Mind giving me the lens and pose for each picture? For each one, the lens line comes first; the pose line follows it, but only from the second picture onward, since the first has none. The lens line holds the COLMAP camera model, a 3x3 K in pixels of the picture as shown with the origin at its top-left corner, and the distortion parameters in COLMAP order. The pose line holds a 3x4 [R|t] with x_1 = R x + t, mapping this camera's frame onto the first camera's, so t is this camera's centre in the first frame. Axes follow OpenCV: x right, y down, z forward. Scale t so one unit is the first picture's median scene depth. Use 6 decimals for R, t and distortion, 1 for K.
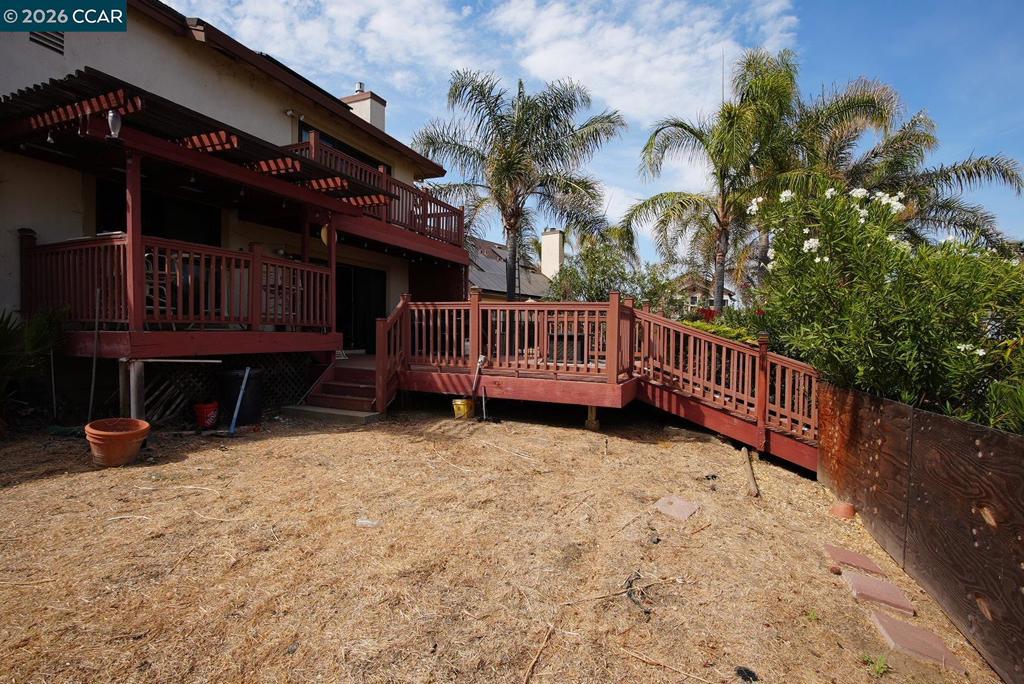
lens RADIAL K [[473.3, 0, 516.5], [0, 473.3, 343.8], [0, 0, 1]] dist [-0.018784, 0.011478]
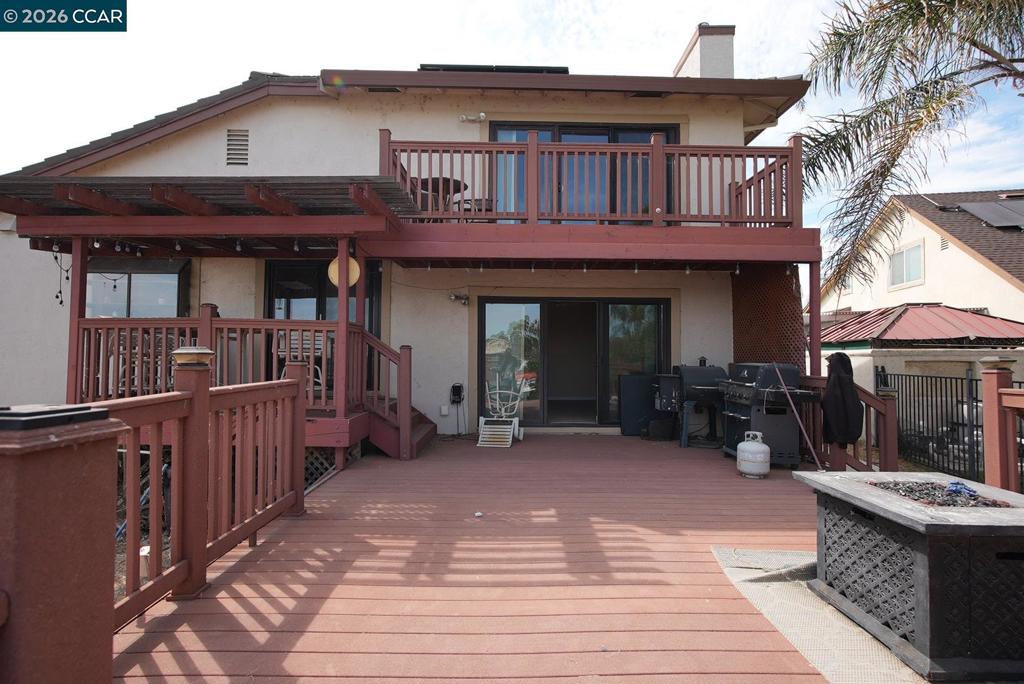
lens RADIAL K [[473.3, 0, 516.5], [0, 473.3, 343.8], [0, 0, 1]] dist [-0.018784, 0.011478]
pose [[0.412987, -0.040125, -0.909853, 0.363640], [-0.022469, 0.998276, -0.054223, -0.113965], [0.910460, 0.042837, 0.411373, 1.120598]]
